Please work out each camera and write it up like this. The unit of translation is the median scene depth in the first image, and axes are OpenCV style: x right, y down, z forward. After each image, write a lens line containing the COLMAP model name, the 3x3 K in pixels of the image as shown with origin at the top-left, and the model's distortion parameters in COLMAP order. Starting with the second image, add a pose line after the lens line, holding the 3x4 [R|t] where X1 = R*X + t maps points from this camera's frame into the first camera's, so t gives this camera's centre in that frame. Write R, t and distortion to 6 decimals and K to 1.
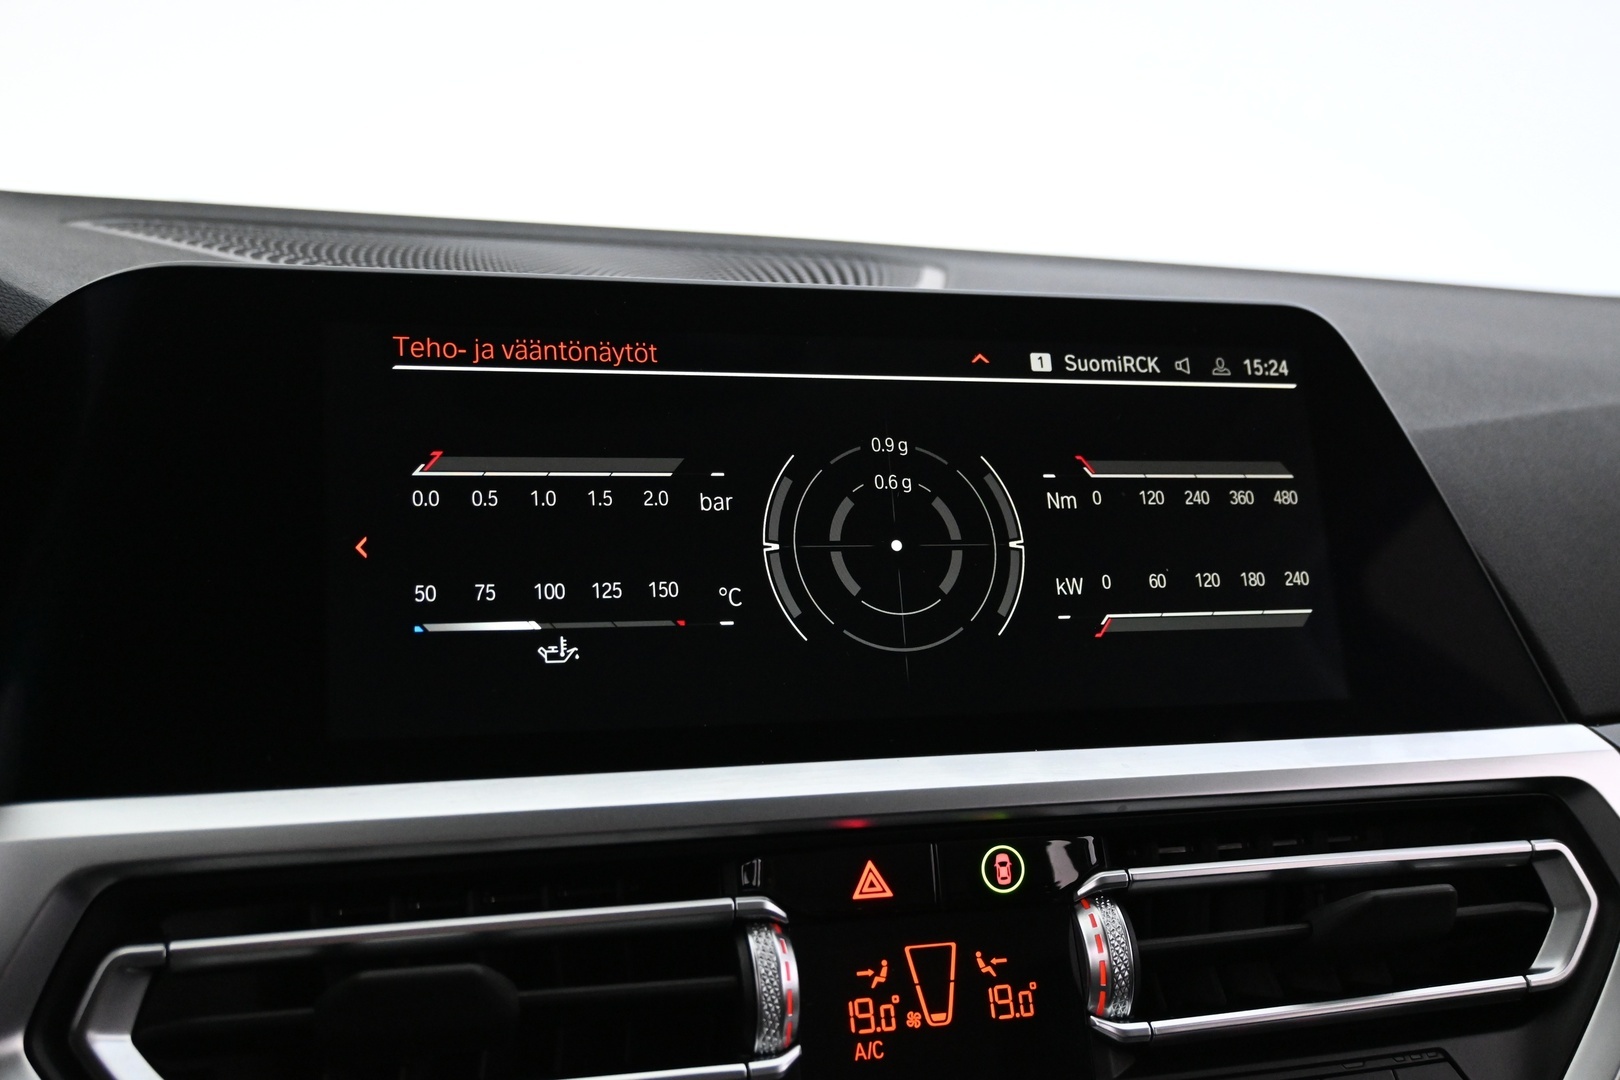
lens RADIAL K [[1651.2, 0, 810.0], [0, 1651.2, 540.0], [0, 0, 1]] dist [0.012009, 0.018732]
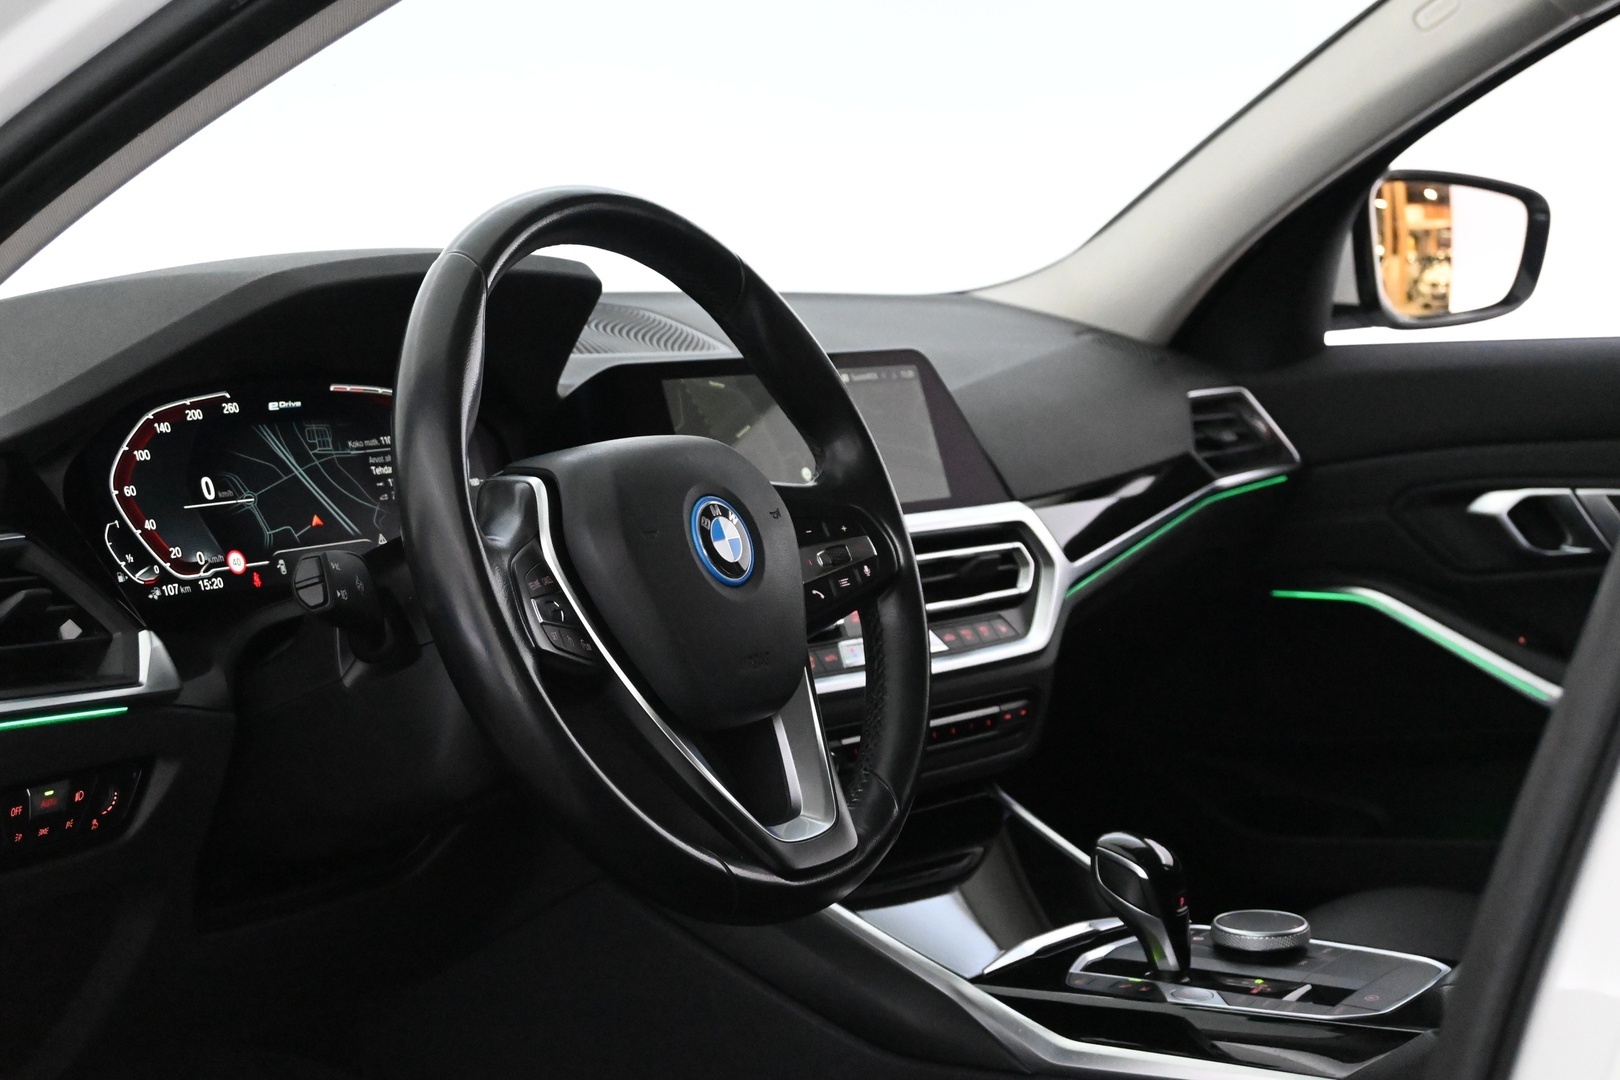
lens RADIAL K [[2728.9, 0, 810.0], [0, 2728.9, 540.0], [0, 0, 1]] dist [-0.020094, -0.026391]
pose [[0.838959, -0.079585, 0.538343, -2.601012], [0.074979, 0.996719, 0.030499, 0.013642], [-0.539004, 0.014777, 0.842174, -3.007197]]
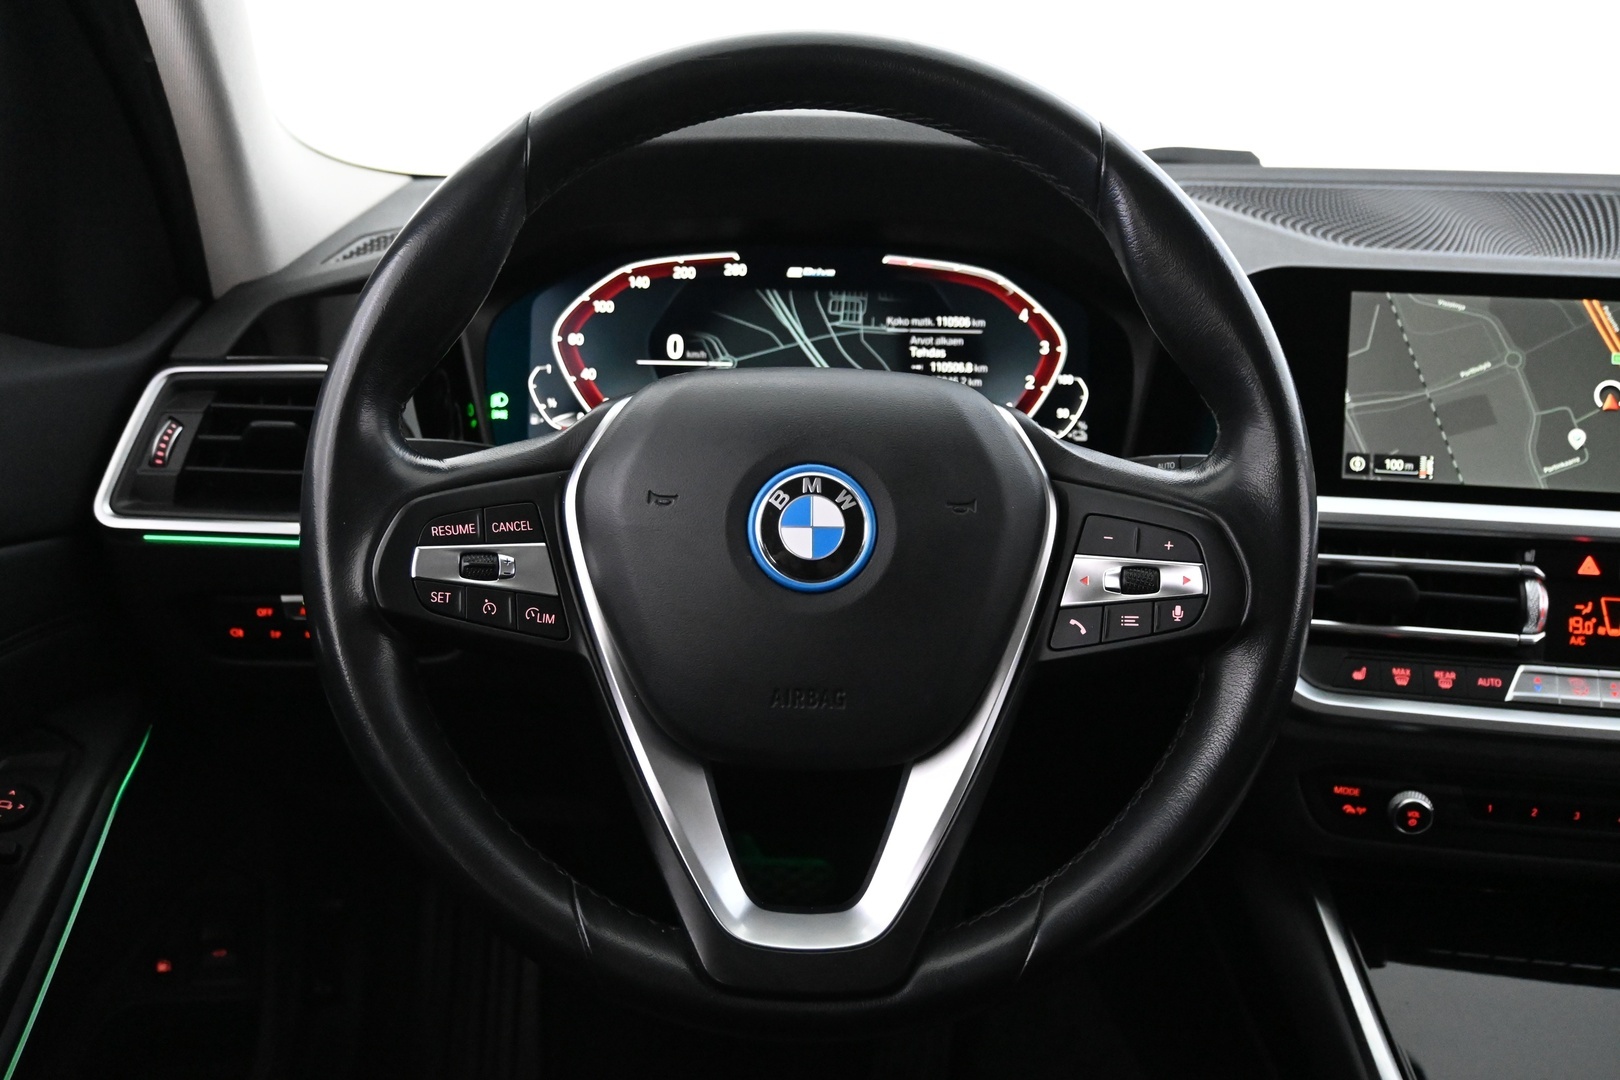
lens RADIAL K [[1517.1, 0, 810.0], [0, 1517.1, 540.0], [0, 0, 1]] dist [-0.003973, -0.003656]
pose [[0.913123, 0.118174, -0.390182, -0.126006], [-0.047117, 0.981244, 0.186922, -0.153334], [0.404953, -0.152298, 0.901564, -1.216485]]
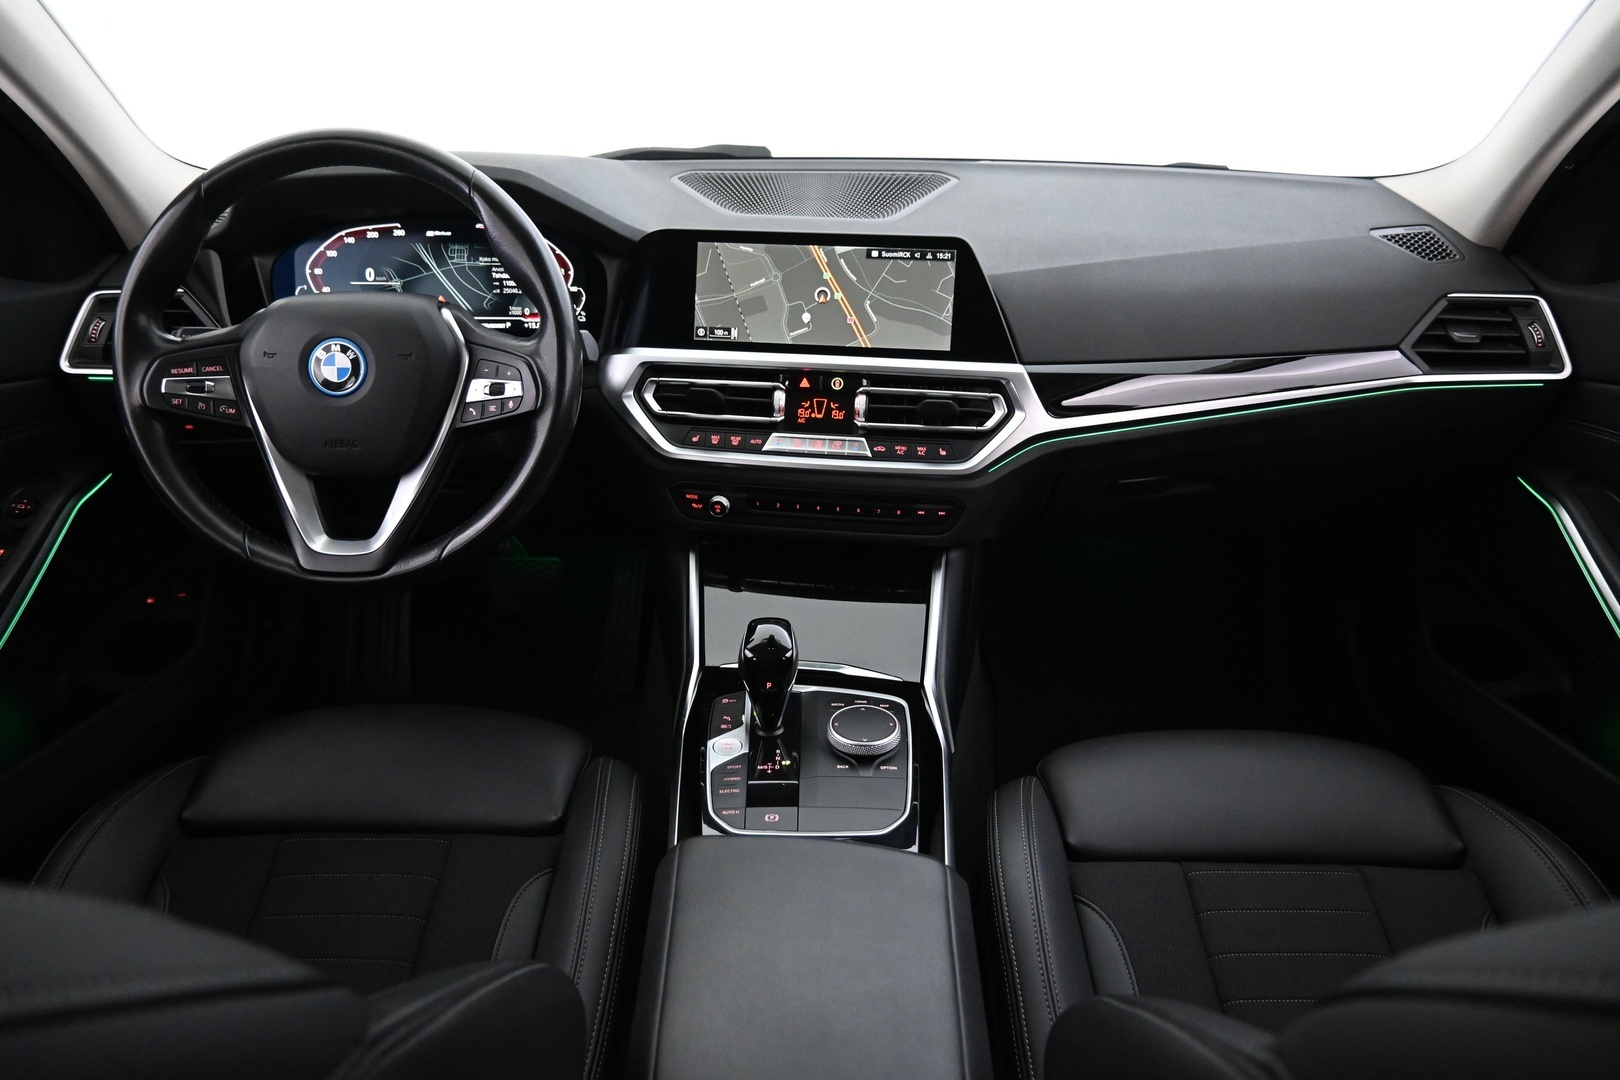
lens RADIAL K [[1103.8, 0, 810.0], [0, 1103.8, 540.0], [0, 0, 1]] dist [0.002383, -0.004181]
pose [[0.909815, 0.161146, -0.382451, 1.232189], [-0.031870, 0.945944, 0.322759, -0.342695], [0.413789, -0.281462, 0.865770, -1.637719]]
